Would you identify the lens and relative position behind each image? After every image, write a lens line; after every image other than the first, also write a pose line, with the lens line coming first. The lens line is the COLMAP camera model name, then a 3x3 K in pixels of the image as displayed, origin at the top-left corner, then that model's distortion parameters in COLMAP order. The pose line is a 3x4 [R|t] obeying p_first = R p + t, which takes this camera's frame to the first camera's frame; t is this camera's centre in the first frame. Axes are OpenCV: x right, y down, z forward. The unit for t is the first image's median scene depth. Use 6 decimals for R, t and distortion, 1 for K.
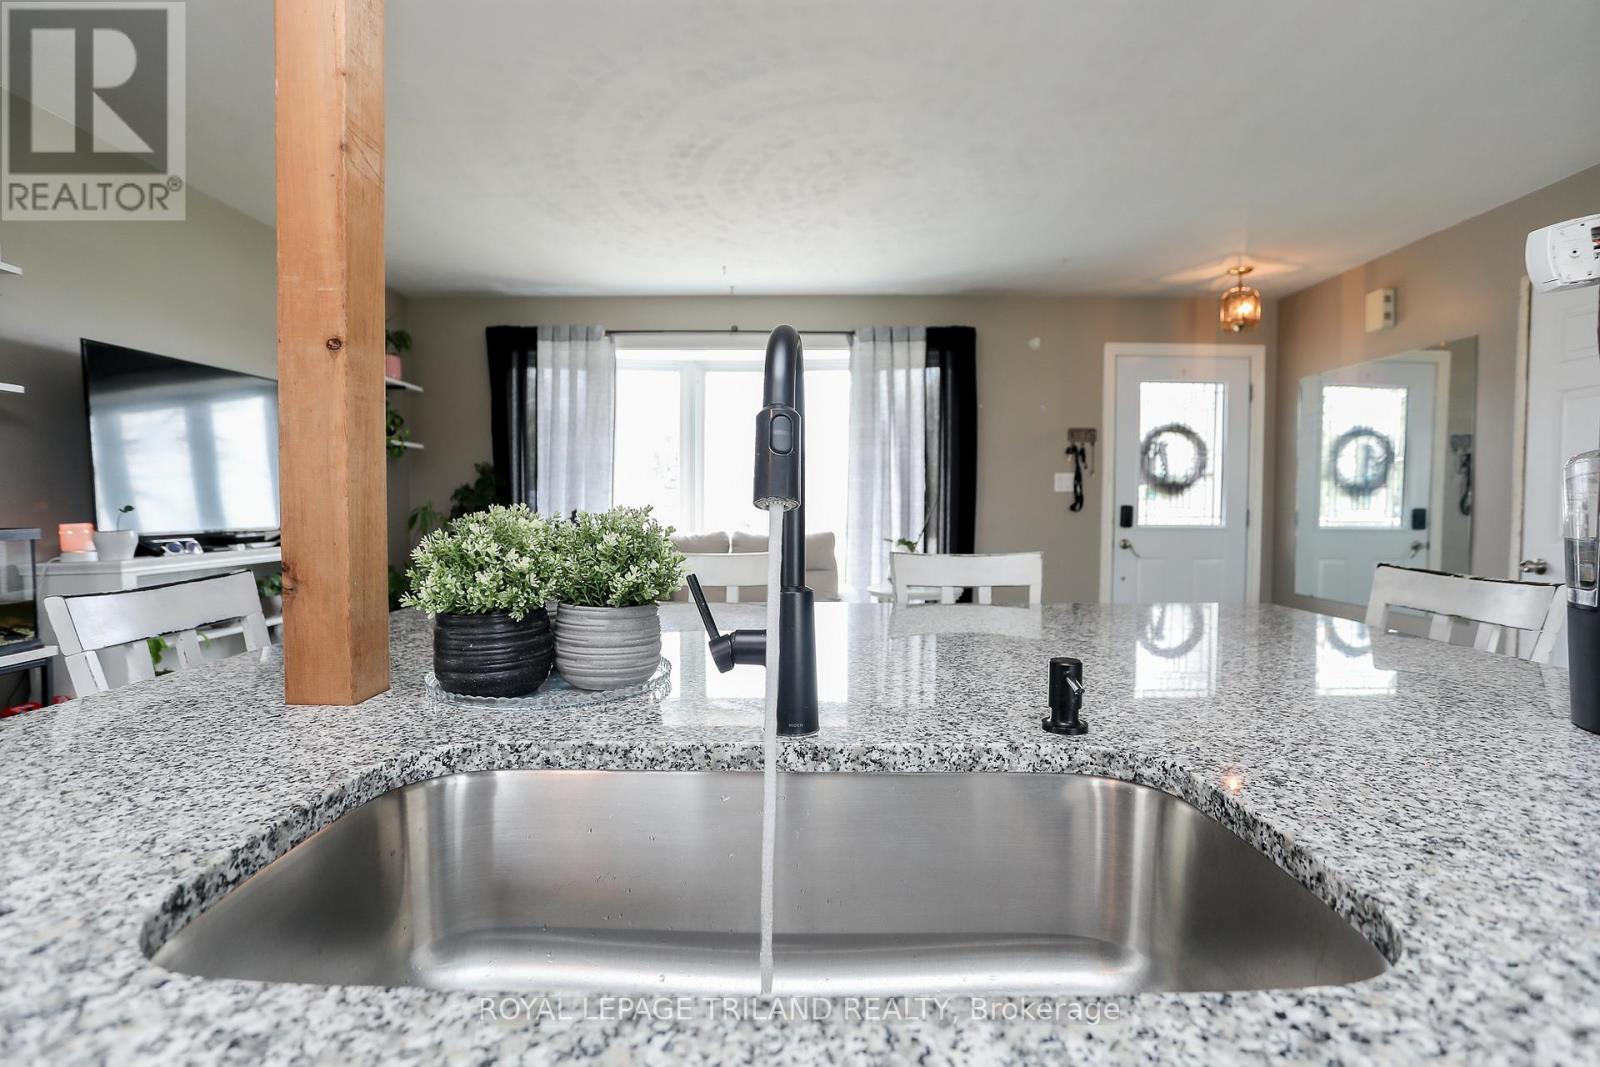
lens RADIAL K [[774.0, 0, 792.9], [0, 774.0, 535.9], [0, 0, 1]] dist [-0.055297, 0.031310]
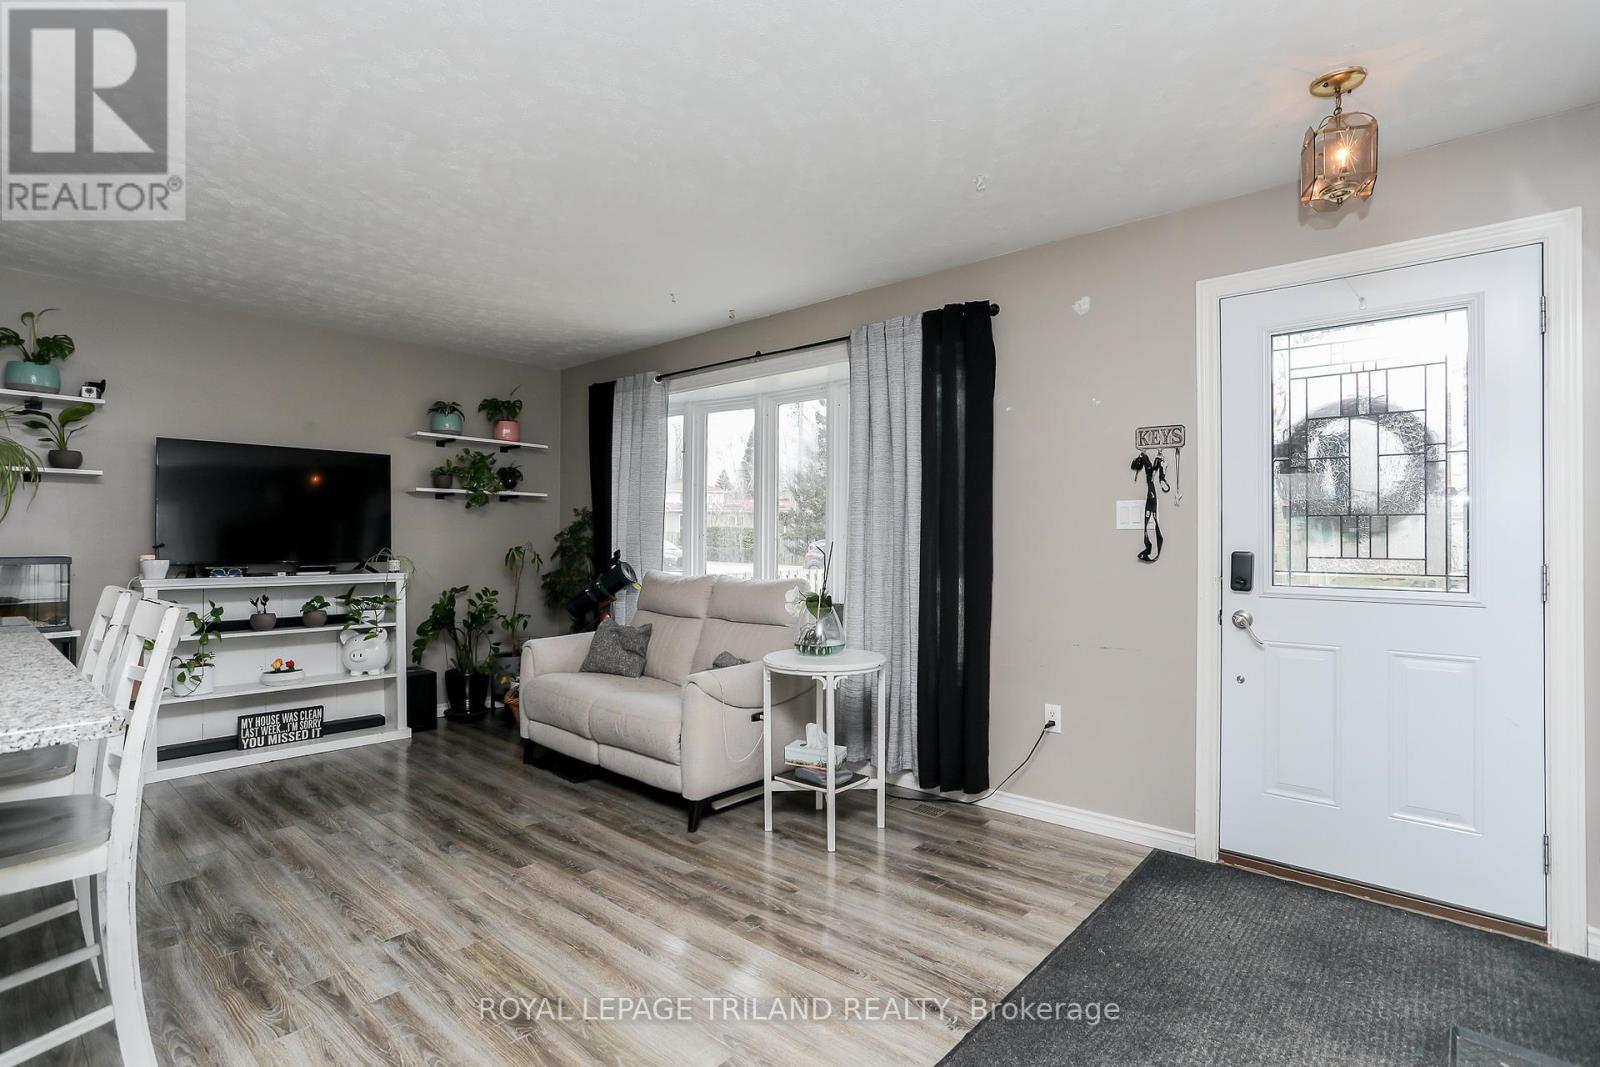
lens RADIAL K [[774.0, 0, 792.9], [0, 774.0, 535.9], [0, 0, 1]] dist [-0.055297, 0.031310]
pose [[0.735611, 0.001101, -0.677403, 0.575402], [-0.032362, 0.998914, -0.033519, -0.022669], [0.676630, 0.046579, 0.734848, 0.357066]]
